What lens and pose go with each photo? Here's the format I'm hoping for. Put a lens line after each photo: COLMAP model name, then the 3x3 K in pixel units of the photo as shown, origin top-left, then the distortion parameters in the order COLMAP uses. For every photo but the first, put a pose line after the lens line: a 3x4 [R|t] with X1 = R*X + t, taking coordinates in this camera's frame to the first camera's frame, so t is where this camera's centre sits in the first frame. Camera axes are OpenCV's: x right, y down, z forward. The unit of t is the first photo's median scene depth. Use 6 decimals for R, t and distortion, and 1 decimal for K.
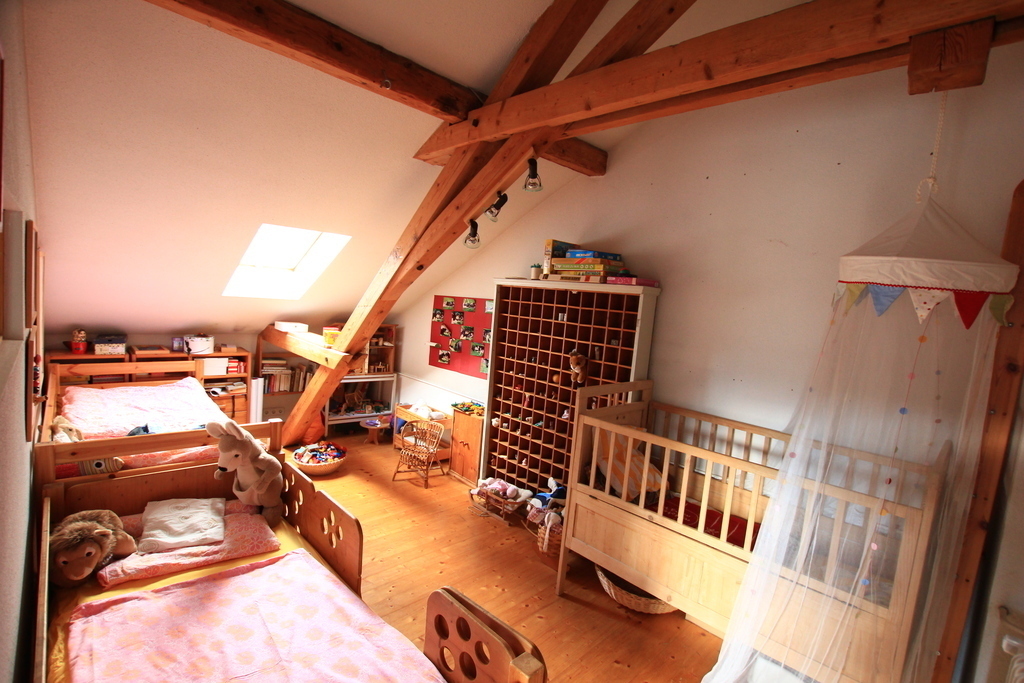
lens RADIAL K [[477.2, 0, 511.6], [0, 477.2, 341.5], [0, 0, 1]] dist [-0.015040, 0.002190]
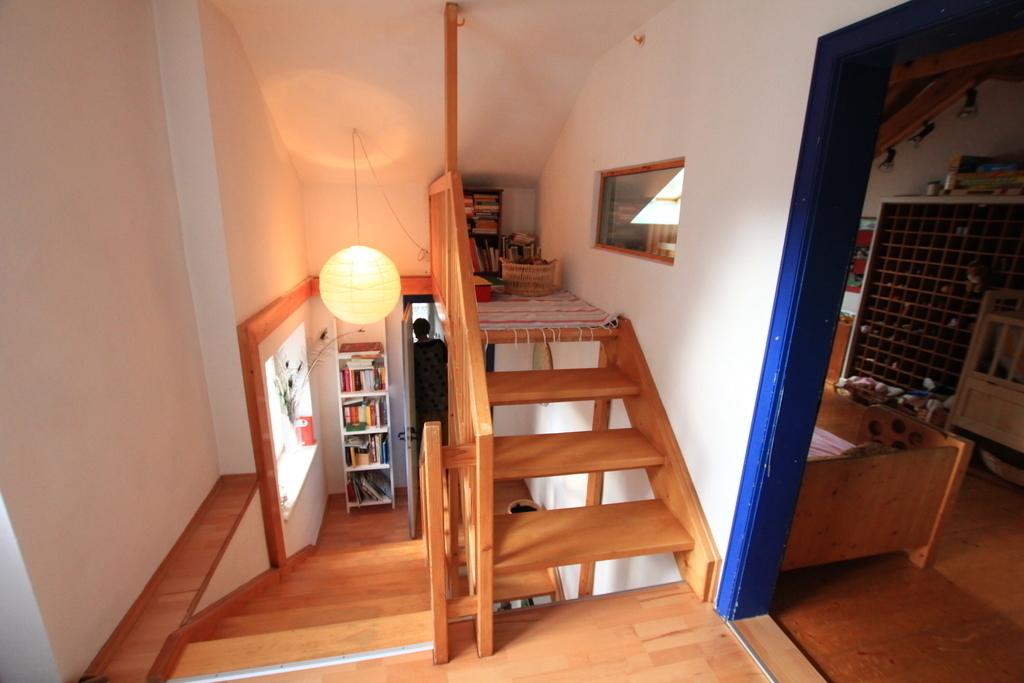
lens RADIAL K [[477.2, 0, 518.9], [0, 477.2, 341.9], [0, 0, 1]] dist [-0.015040, 0.002190]
pose [[0.852491, 0.083382, -0.516049, -0.165510], [-0.007866, 0.989131, 0.146828, 0.045652], [0.522683, -0.121110, 0.843881, -0.410112]]
